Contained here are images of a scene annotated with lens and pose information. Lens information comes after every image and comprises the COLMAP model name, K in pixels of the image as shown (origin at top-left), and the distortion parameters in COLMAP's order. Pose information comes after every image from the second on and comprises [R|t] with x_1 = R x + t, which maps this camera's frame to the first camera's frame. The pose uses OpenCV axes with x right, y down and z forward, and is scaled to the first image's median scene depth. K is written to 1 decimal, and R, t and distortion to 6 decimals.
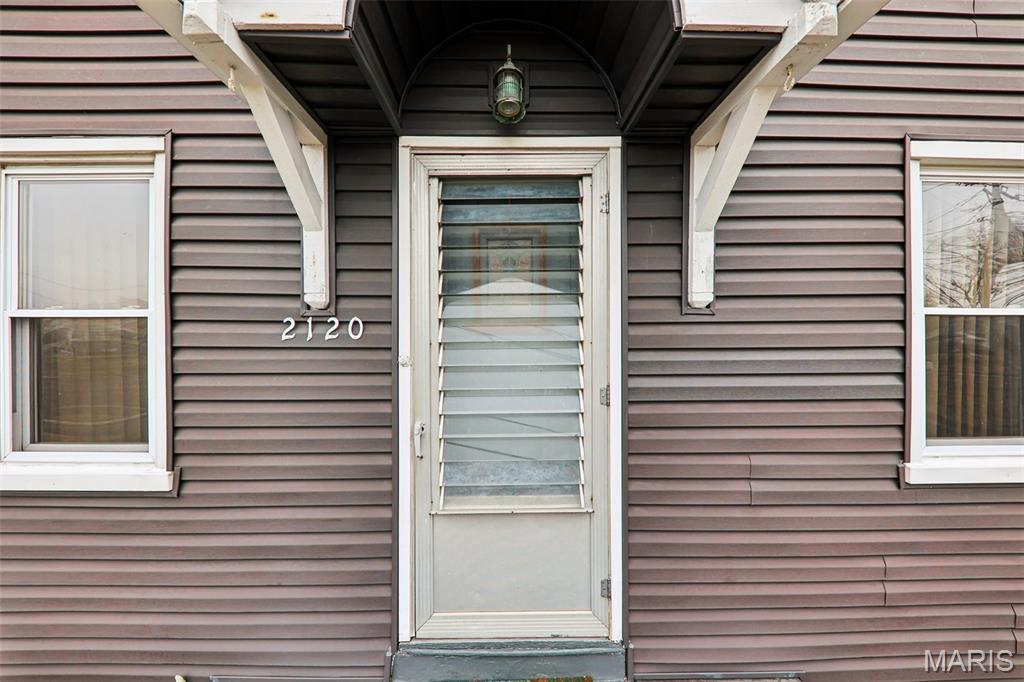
lens RADIAL K [[375.6, 0, 506.1], [0, 375.6, 346.2], [0, 0, 1]] dist [0.007210, -0.002659]
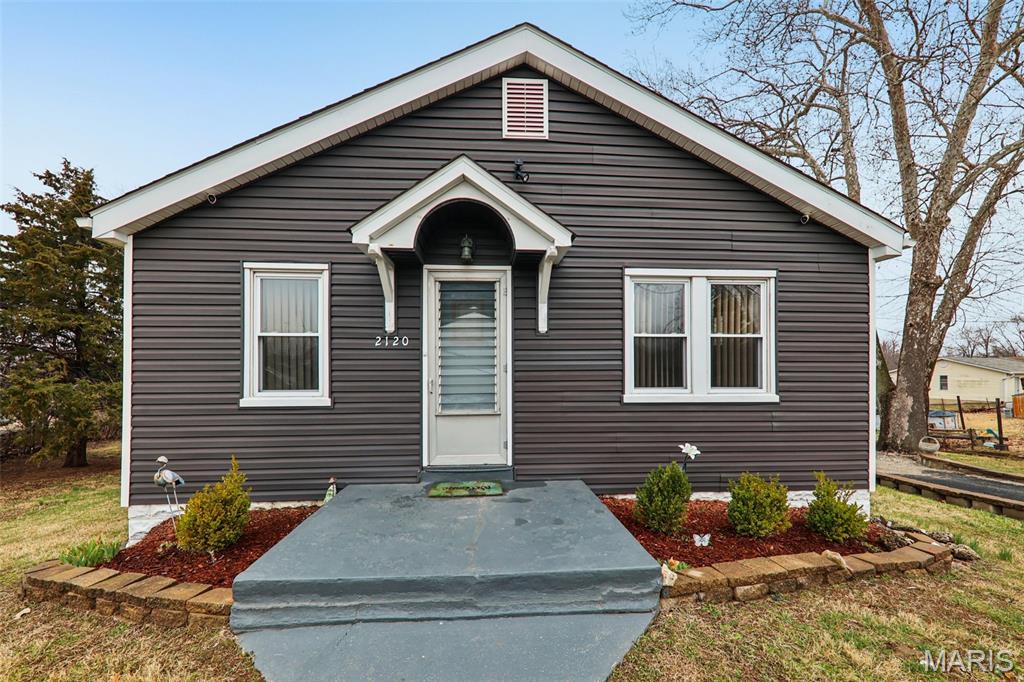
lens RADIAL K [[375.6, 0, 501.3], [0, 375.6, 368.4], [0, 0, 1]] dist [0.007210, -0.002659]
pose [[0.998818, -0.000174, 0.048598, 0.114094], [0.000490, 0.999979, -0.006501, 0.150250], [-0.048596, 0.006517, 0.998797, -1.514457]]
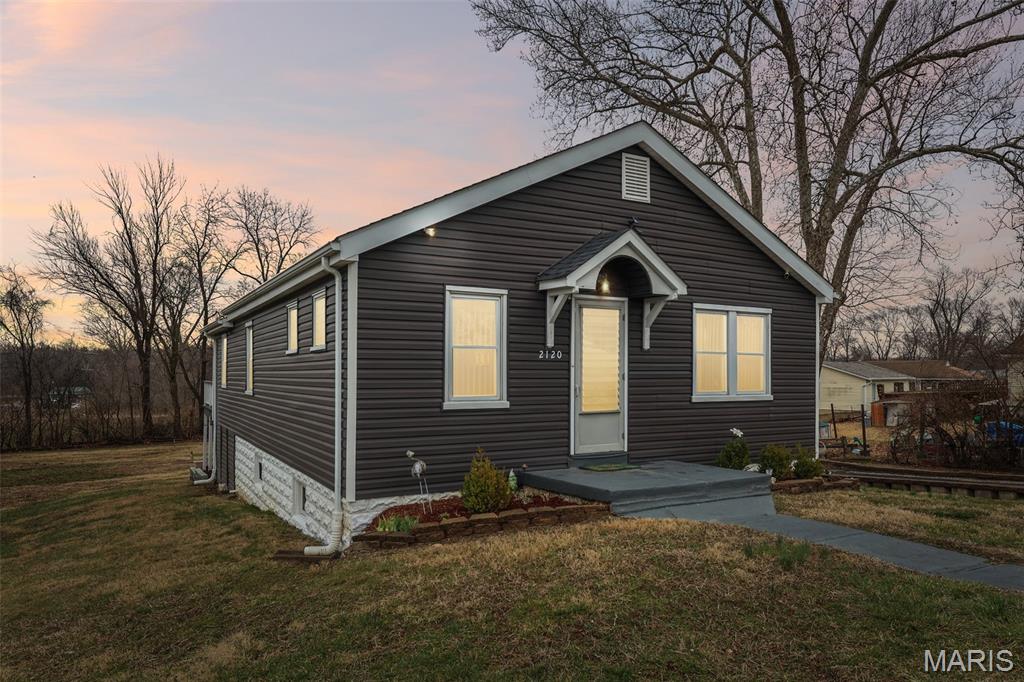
lens RADIAL K [[687.4, 0, 513.8], [0, 687.4, 369.8], [0, 0, 1]] dist [0.000981, 0.028196]
pose [[0.872581, 0.006155, 0.488431, -3.482202], [-0.001539, 0.999950, -0.009852, 0.133267], [-0.488468, 0.007846, 0.872547, -3.741863]]
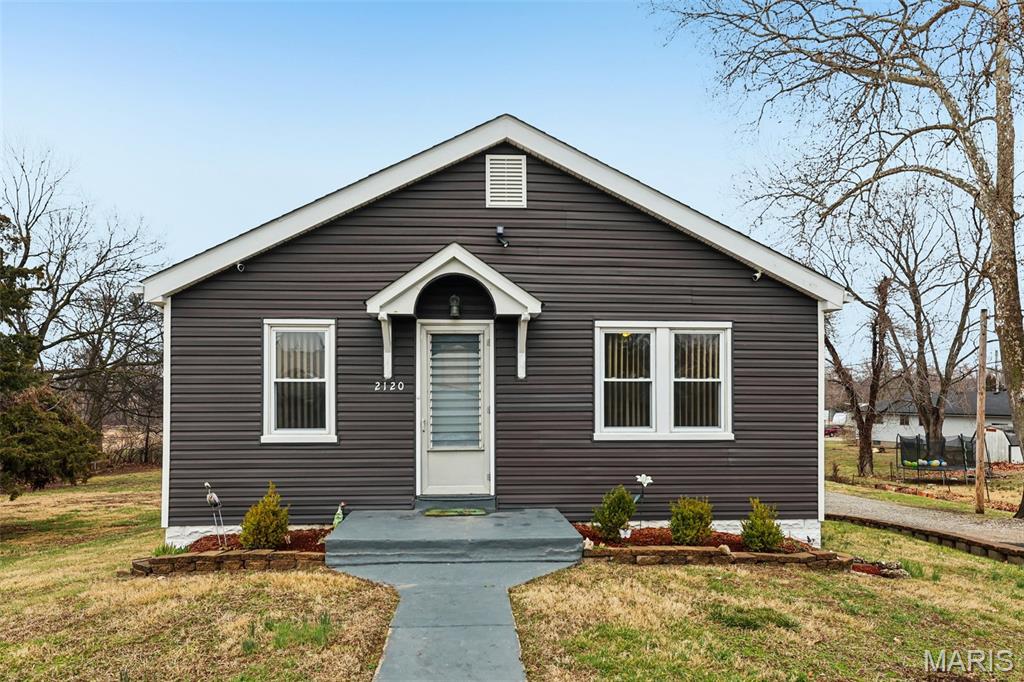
lens RADIAL K [[687.4, 0, 486.6], [0, 687.4, 394.7], [0, 0, 1]] dist [0.000981, 0.028196]
pose [[0.998904, 0.000470, 0.046793, 0.004395], [-0.000165, 0.999979, -0.006522, 0.052817], [-0.046795, 0.006508, 0.998883, -4.231607]]
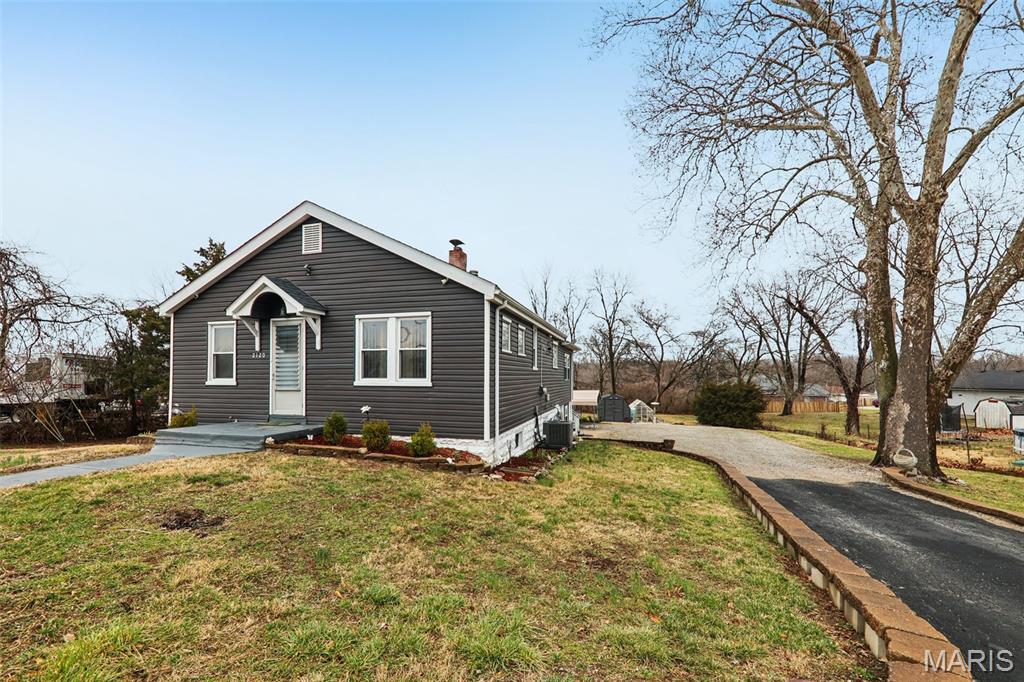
lens RADIAL K [[428.0, 0, 491.6], [0, 428.0, 368.3], [0, 0, 1]] dist [0.008424, -0.004204]
pose [[0.952911, -0.003867, -0.303226, 4.460757], [-0.002969, 0.999752, -0.022082, 0.259624], [0.303236, 0.021943, 0.952663, -3.745487]]
